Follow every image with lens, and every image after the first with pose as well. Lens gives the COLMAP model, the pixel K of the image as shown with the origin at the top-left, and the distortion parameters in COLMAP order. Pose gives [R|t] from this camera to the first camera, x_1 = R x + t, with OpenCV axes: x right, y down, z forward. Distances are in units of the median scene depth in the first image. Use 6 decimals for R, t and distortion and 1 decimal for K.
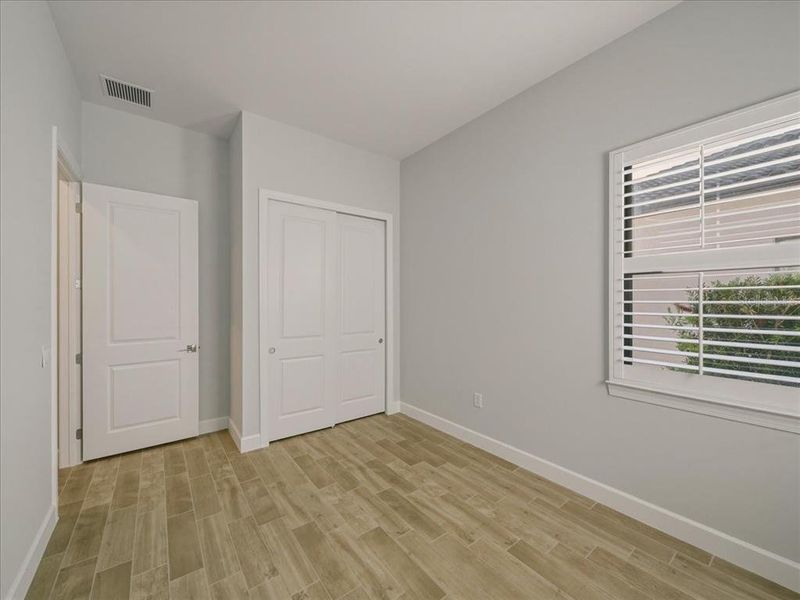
lens RADIAL K [[323.7, 0, 400.0], [0, 323.7, 300.0], [0, 0, 1]] dist [0.000422, 0.000029]
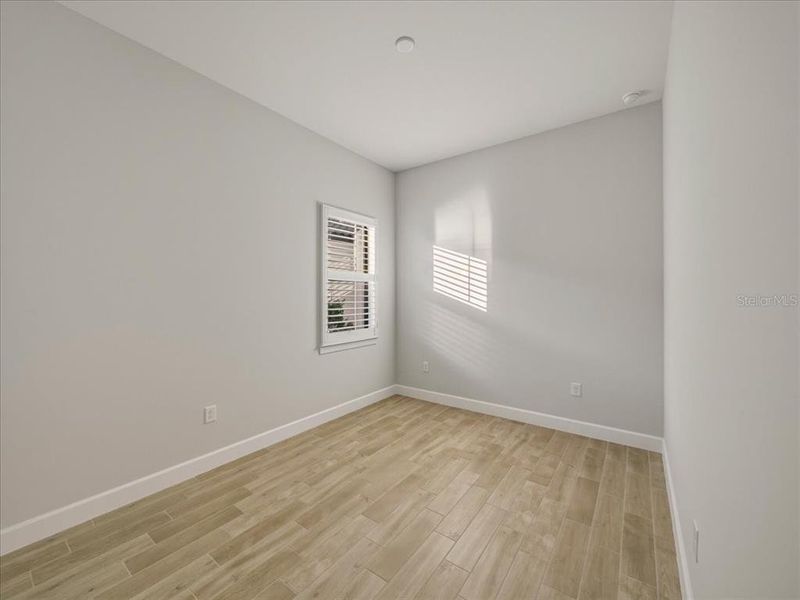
lens RADIAL K [[323.7, 0, 400.0], [0, 323.7, 300.0], [0, 0, 1]] dist [0.000422, 0.000029]
pose [[-0.281227, -0.015855, 0.959510, -0.917461], [0.004615, 0.999830, 0.017873, -0.001050], [-0.959630, 0.009454, -0.281105, 0.992492]]
